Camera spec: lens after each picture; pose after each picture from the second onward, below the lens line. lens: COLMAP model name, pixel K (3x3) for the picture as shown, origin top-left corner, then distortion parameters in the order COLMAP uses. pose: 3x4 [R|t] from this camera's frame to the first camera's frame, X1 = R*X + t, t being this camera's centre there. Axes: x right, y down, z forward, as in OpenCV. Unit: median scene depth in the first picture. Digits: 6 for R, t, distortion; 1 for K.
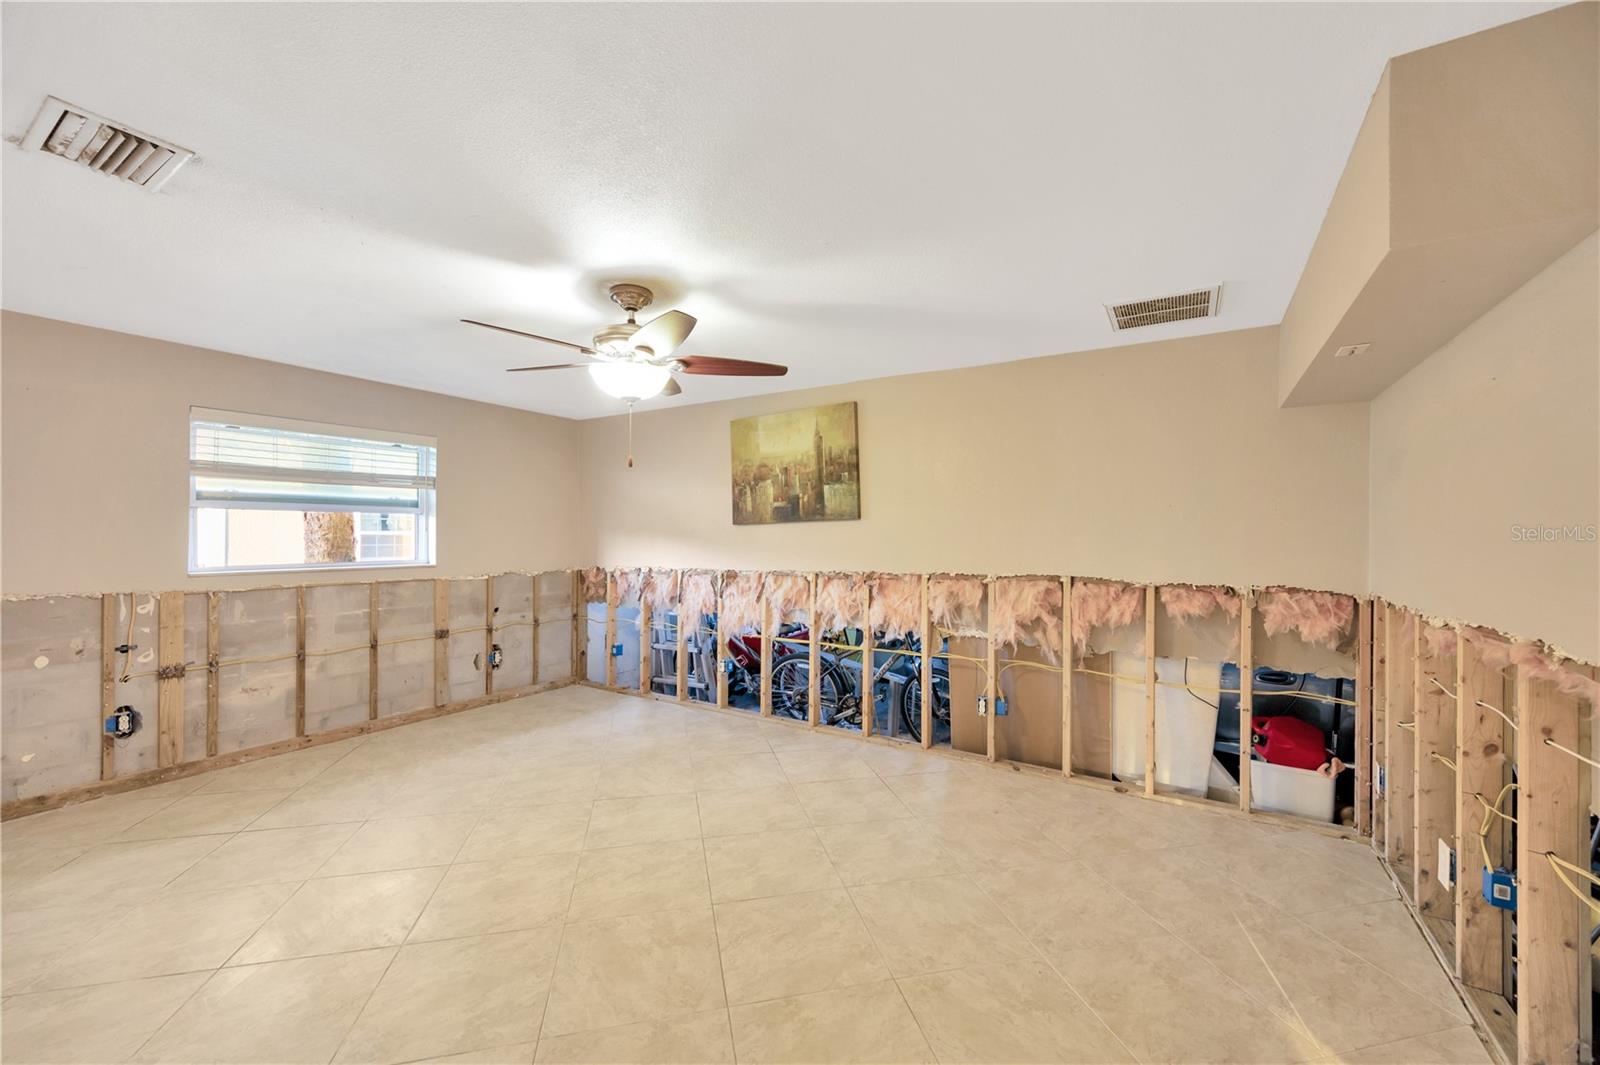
lens RADIAL K [[629.2, 0, 800.7], [0, 629.2, 537.3], [0, 0, 1]] dist [-0.001332, -0.000299]
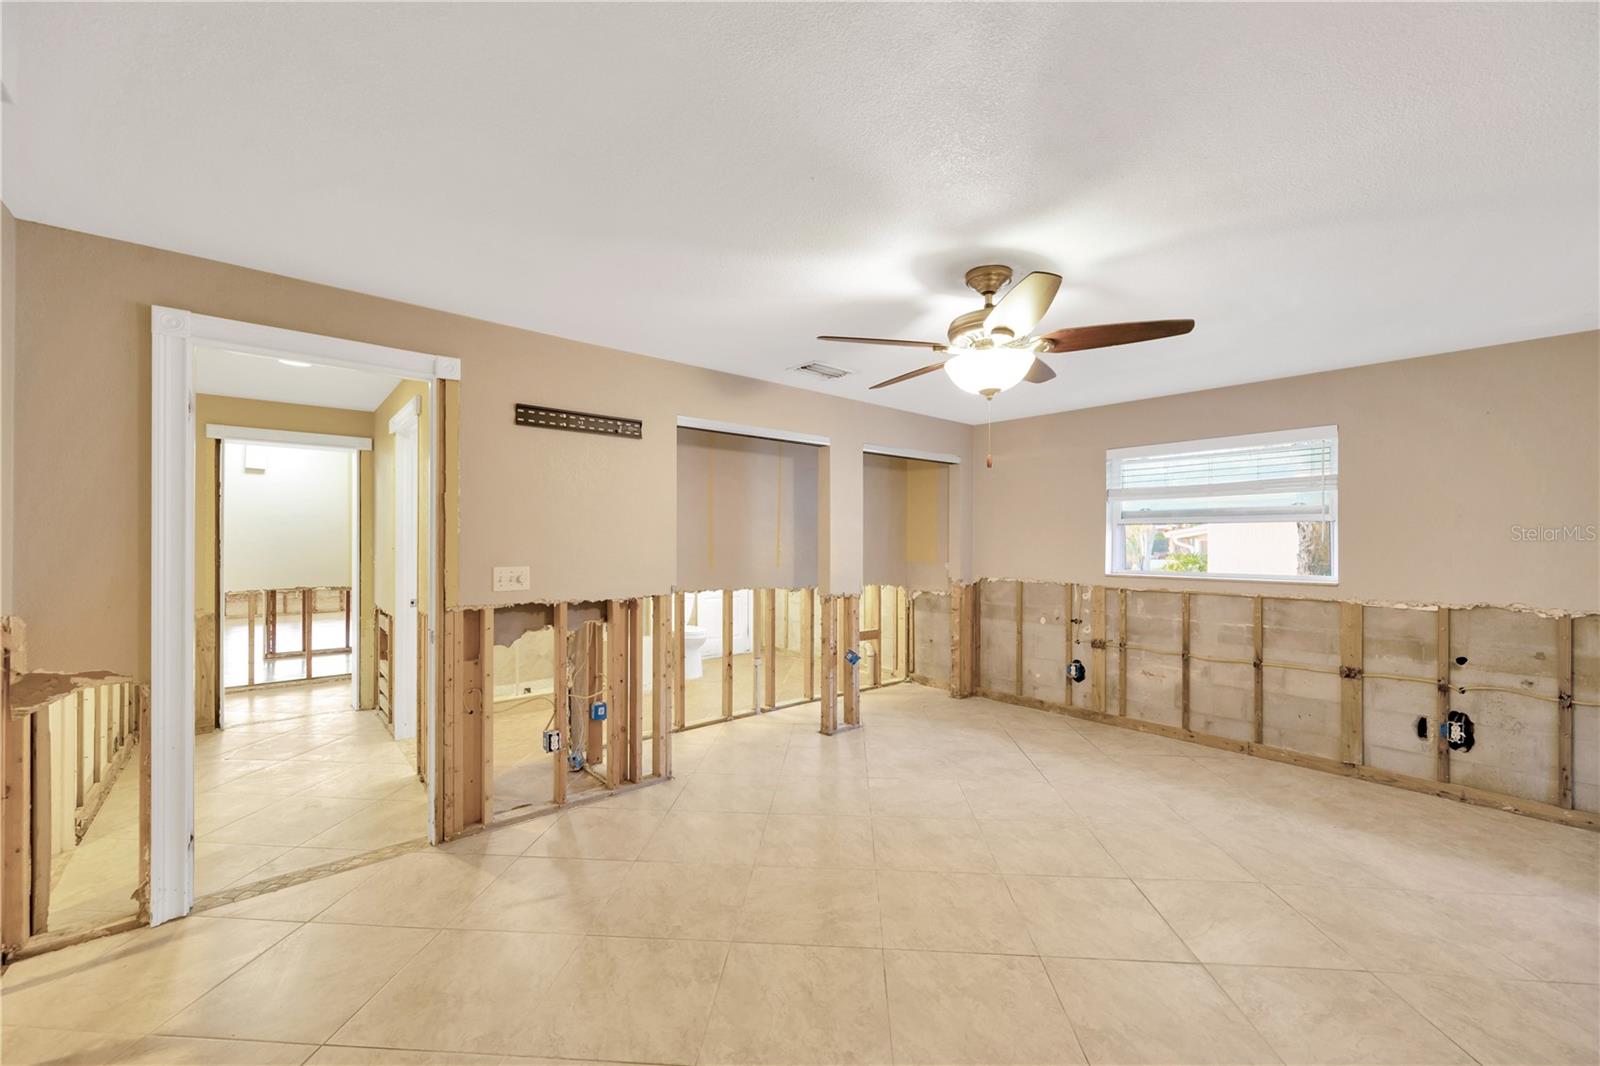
lens RADIAL K [[629.2, 0, 800.7], [0, 629.2, 537.8], [0, 0, 1]] dist [-0.001332, -0.000299]
pose [[-0.295519, -0.011805, -0.955264, 0.457503], [-0.012144, 0.999889, -0.008599, 0.000424], [0.955260, 0.009059, -0.295630, 0.684695]]
